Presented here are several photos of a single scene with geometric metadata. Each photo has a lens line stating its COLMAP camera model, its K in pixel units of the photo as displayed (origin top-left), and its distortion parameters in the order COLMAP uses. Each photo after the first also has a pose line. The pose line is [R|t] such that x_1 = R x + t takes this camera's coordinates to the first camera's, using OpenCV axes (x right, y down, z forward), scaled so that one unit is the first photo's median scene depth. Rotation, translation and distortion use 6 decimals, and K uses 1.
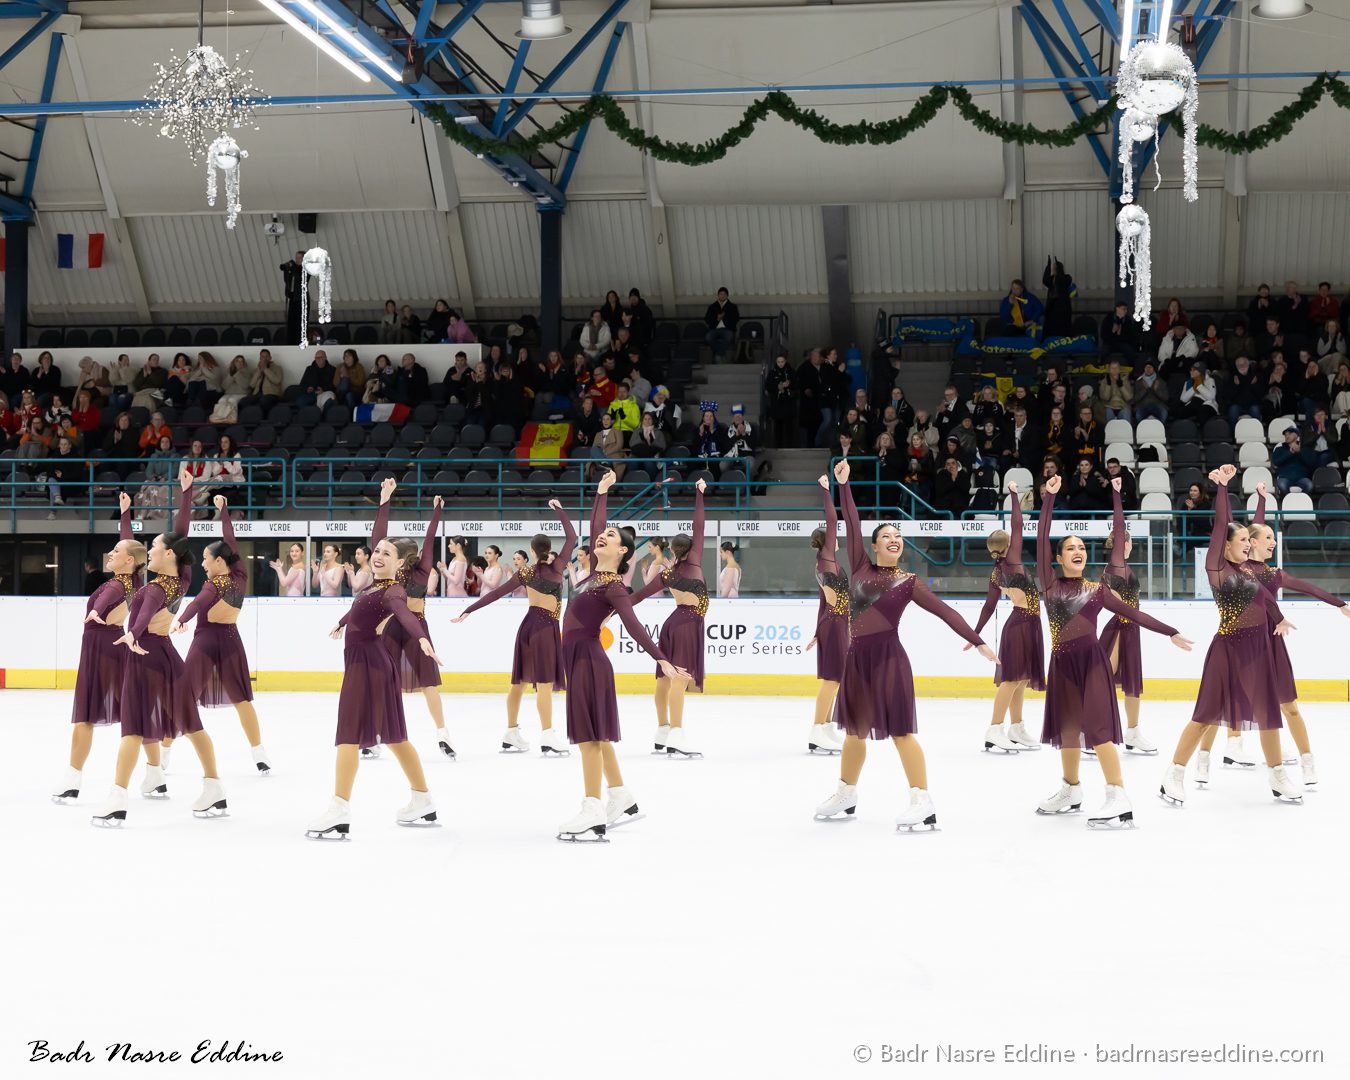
lens RADIAL K [[2504.8, 0, 685.5], [0, 2504.8, 542.1], [0, 0, 1]] dist [0.111515, 0.000000]
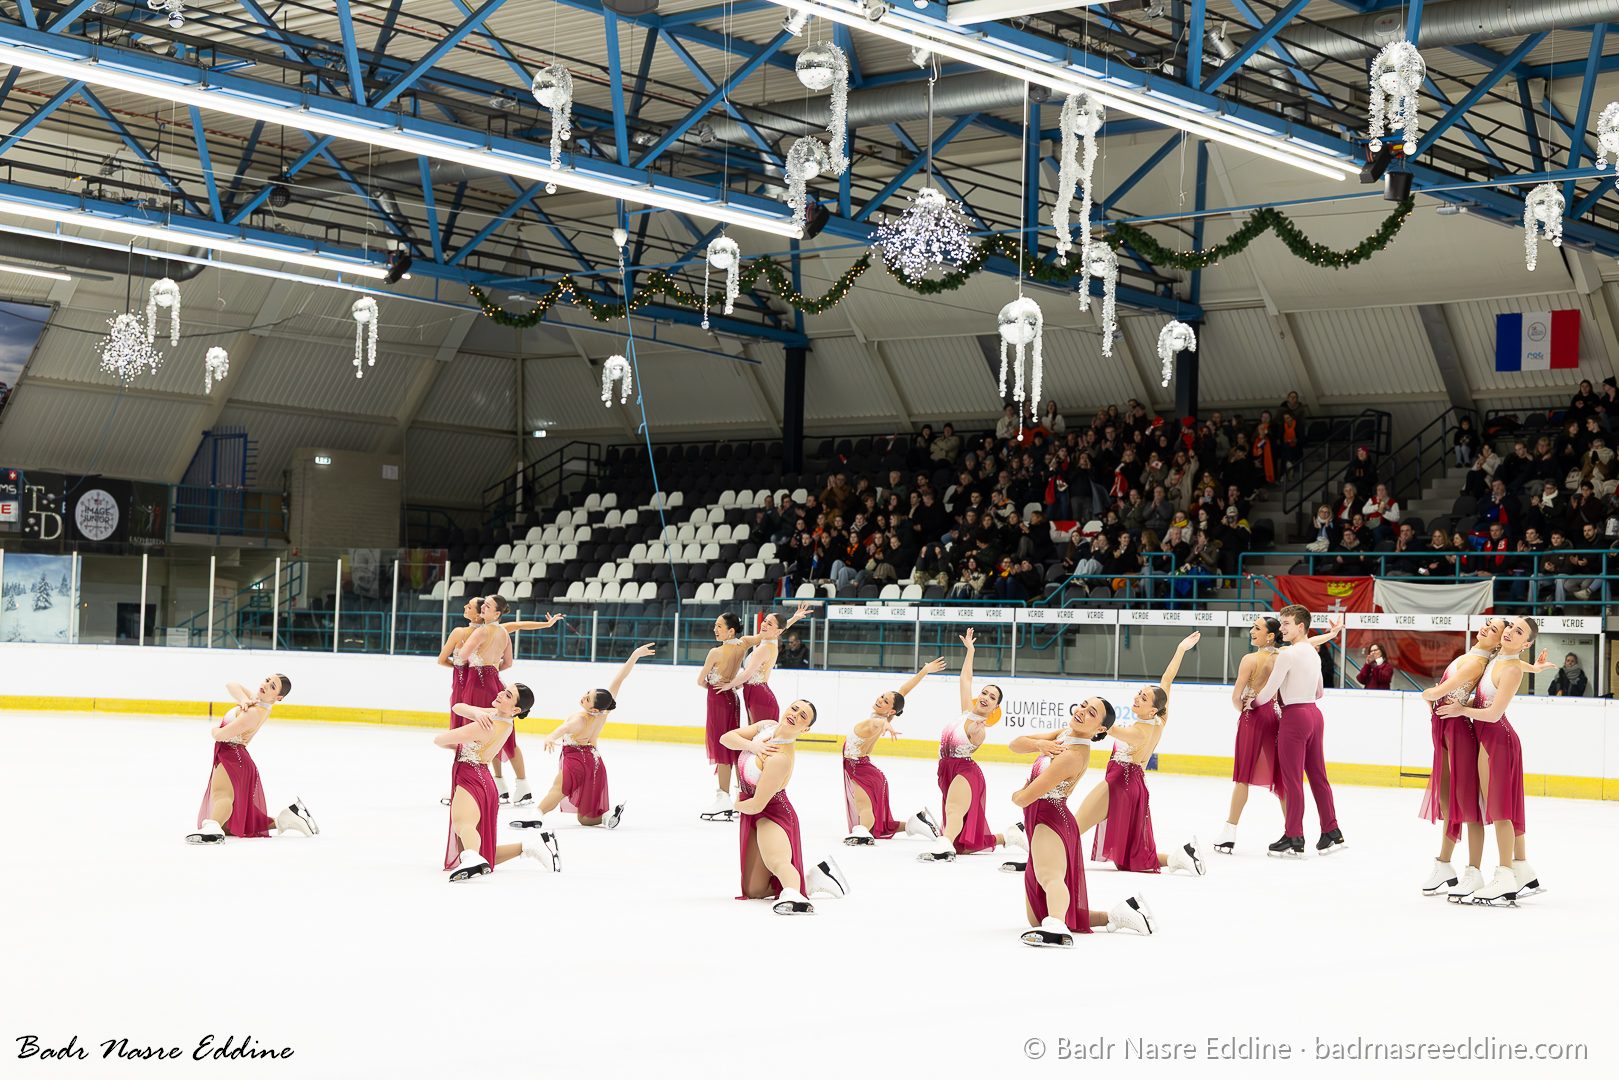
lens RADIAL K [[2760.1, 0, 802.0], [0, 2760.1, 529.3], [0, 0, 1]] dist [-0.056976, 0.000000]
pose [[0.844406, 0.000648, -0.535704, 0.431343], [-0.022202, 0.999182, -0.033788, -0.000157], [0.535244, 0.040425, 0.843730, -0.071978]]
